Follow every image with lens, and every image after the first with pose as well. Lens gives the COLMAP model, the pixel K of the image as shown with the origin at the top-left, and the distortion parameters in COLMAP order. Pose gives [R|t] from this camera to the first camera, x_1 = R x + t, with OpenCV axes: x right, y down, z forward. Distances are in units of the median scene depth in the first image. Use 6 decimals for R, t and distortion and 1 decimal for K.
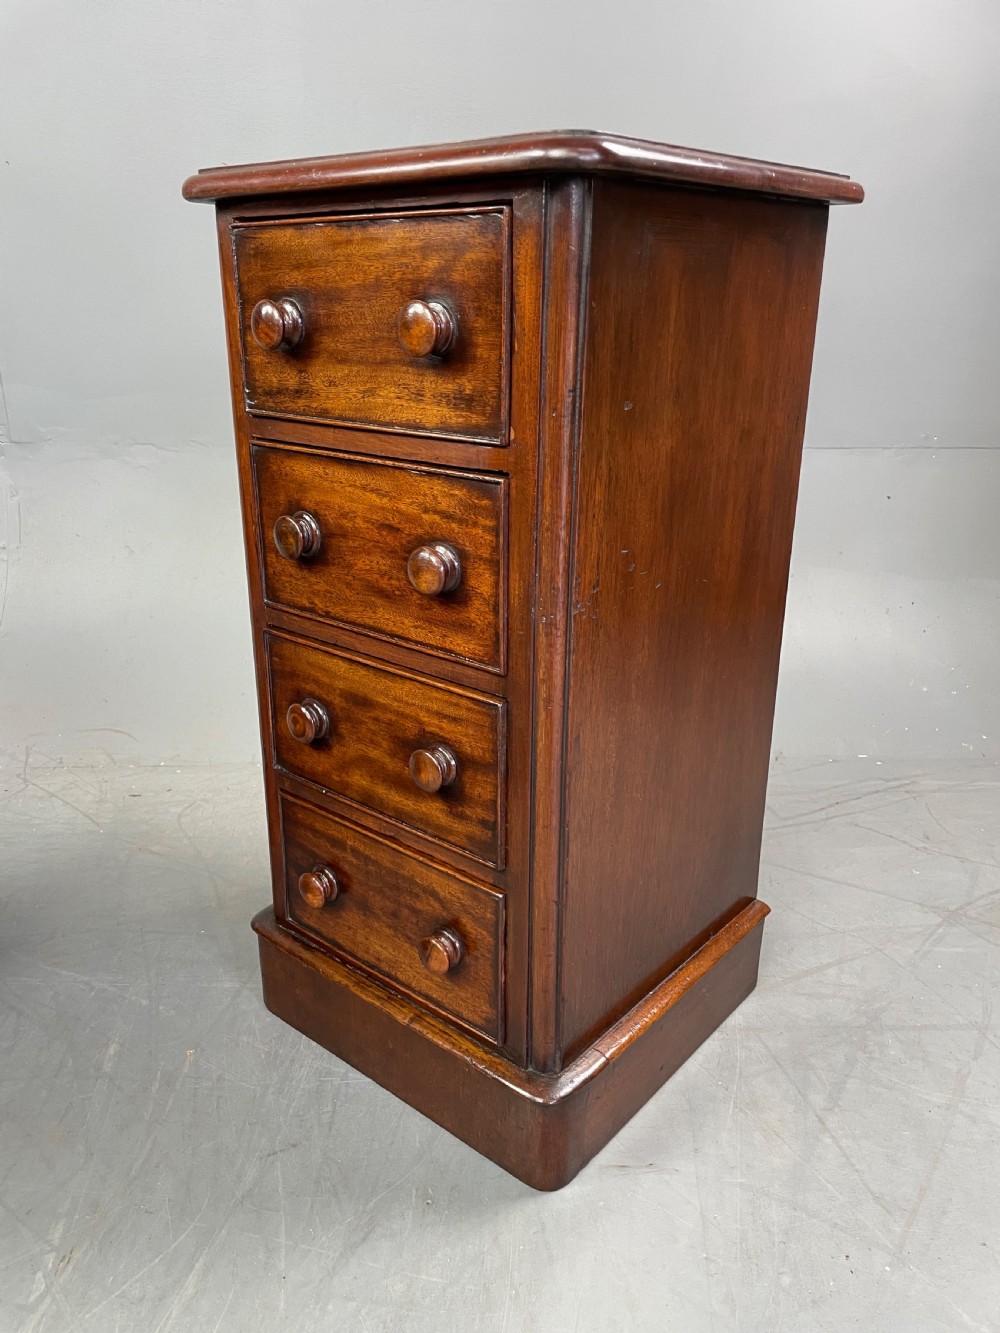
lens RADIAL K [[1053.4, 0, 508.4], [0, 1053.4, 666.4], [0, 0, 1]] dist [0.061702, -0.077462]
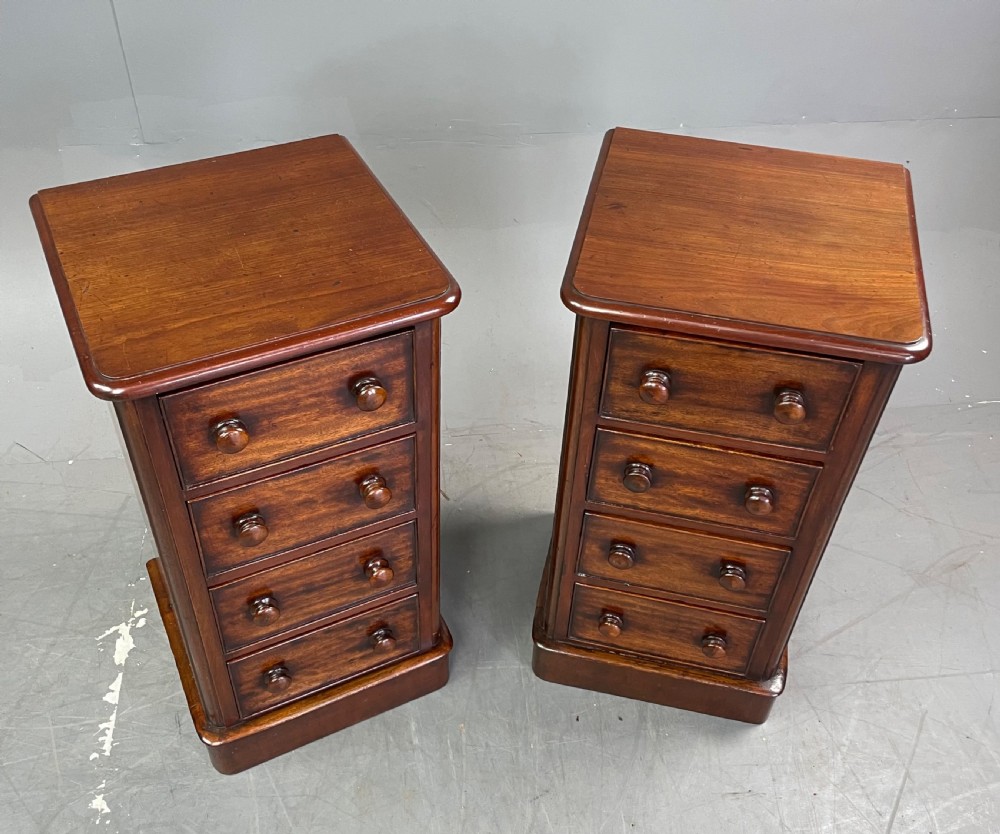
lens RADIAL K [[1055.3, 0, 503.9], [0, 1055.3, 435.7], [0, 0, 1]] dist [0.050640, 0.000000]
pose [[0.880690, -0.316927, 0.352054, -0.948438], [0.133252, 0.878954, 0.457913, -0.966210], [-0.454564, -0.356368, 0.816317, -0.184045]]
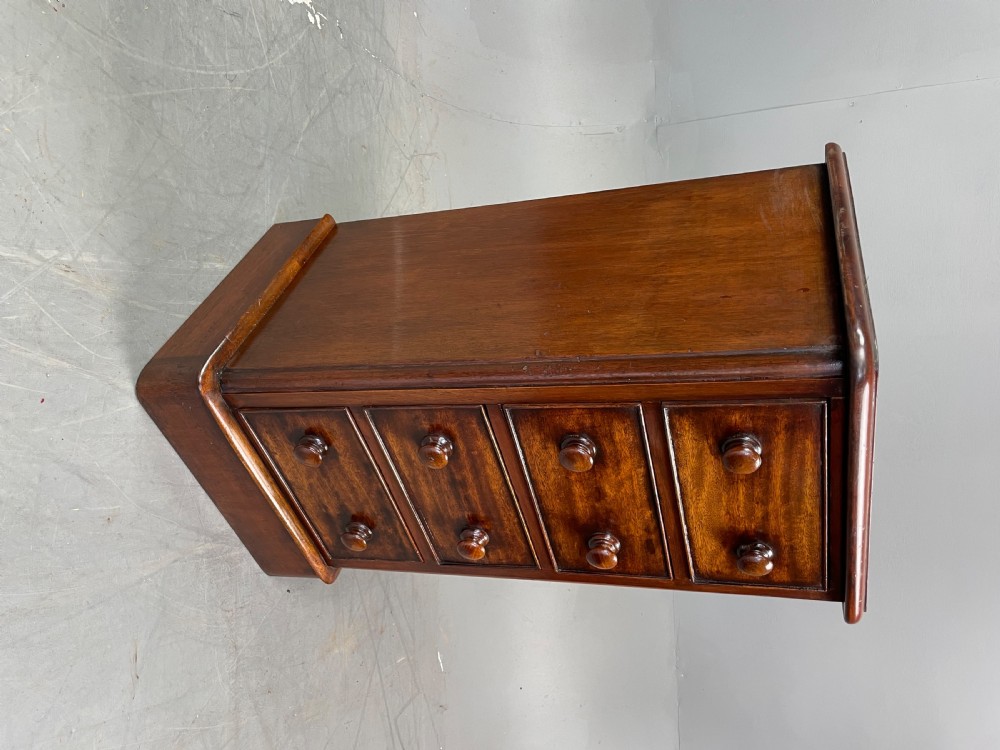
lens RADIAL K [[790.2, 0, 500.2], [0, 790.2, 374.6], [0, 0, 1]] dist [0.061702, -0.077462]
pose [[0.273058, 0.733596, 0.622315, -1.487583], [-0.957770, 0.267896, 0.104447, -0.229914], [-0.090094, -0.624554, 0.775767, 0.488274]]
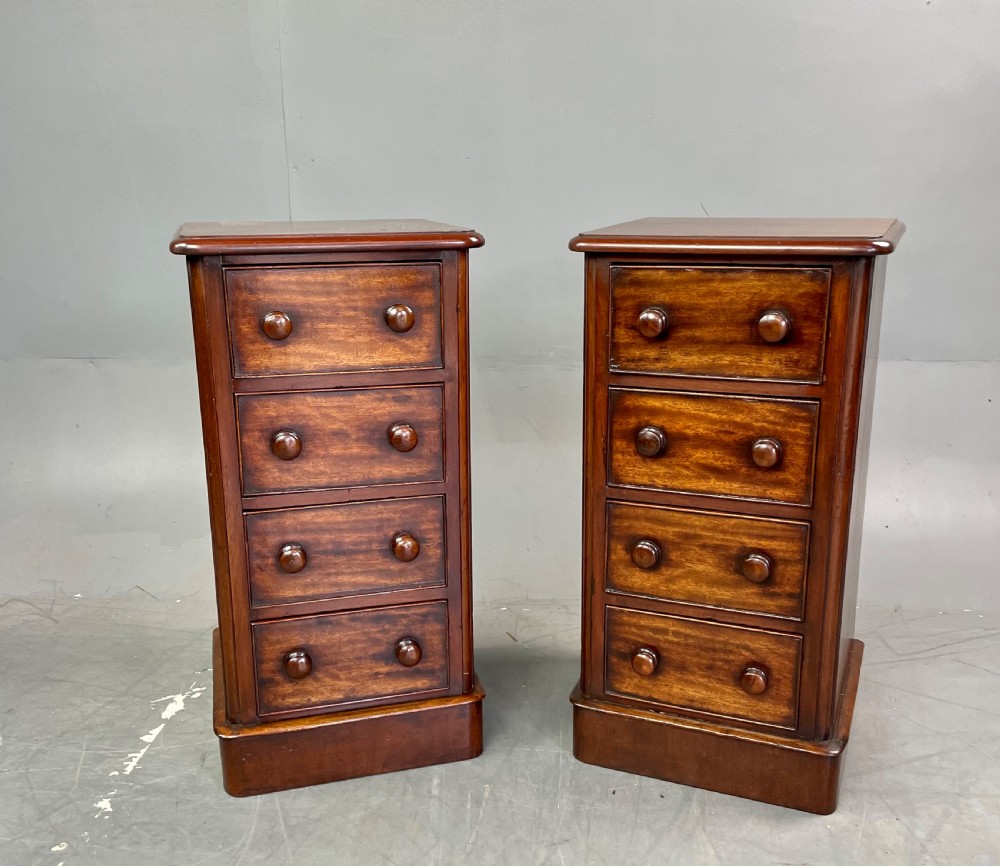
lens RADIAL K [[1056.1, 0, 508.2], [0, 1056.1, 449.7], [0, 0, 1]] dist [0.051890, 0.000000]
pose [[0.951701, -0.100873, 0.289984, -0.930766], [0.121919, 0.990993, -0.055401, -0.048072], [-0.281784, 0.088080, 0.955427, -0.547469]]
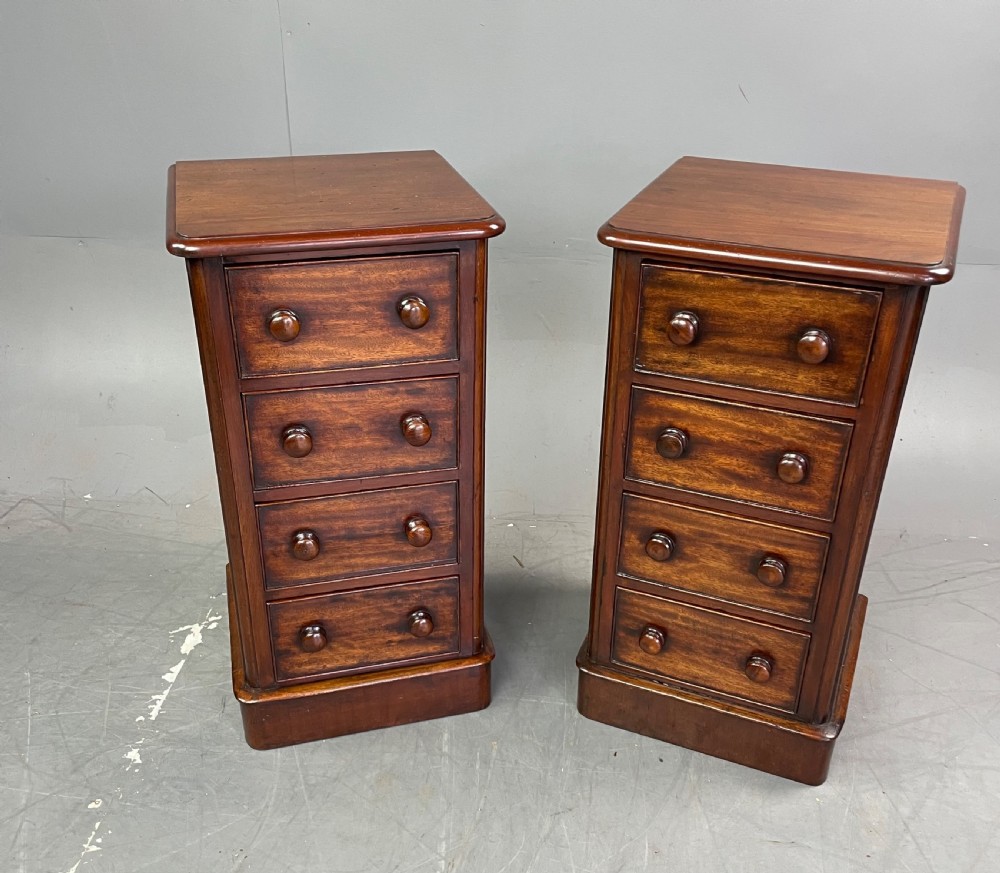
lens RADIAL K [[1054.8, 0, 495.0], [0, 1054.8, 483.7], [0, 0, 1]] dist [0.060677, 0.000000]
pose [[0.956847, -0.148823, 0.249592, -0.901560], [0.100398, 0.975318, 0.196660, -0.423806], [-0.272699, -0.163115, 0.948171, -0.480191]]
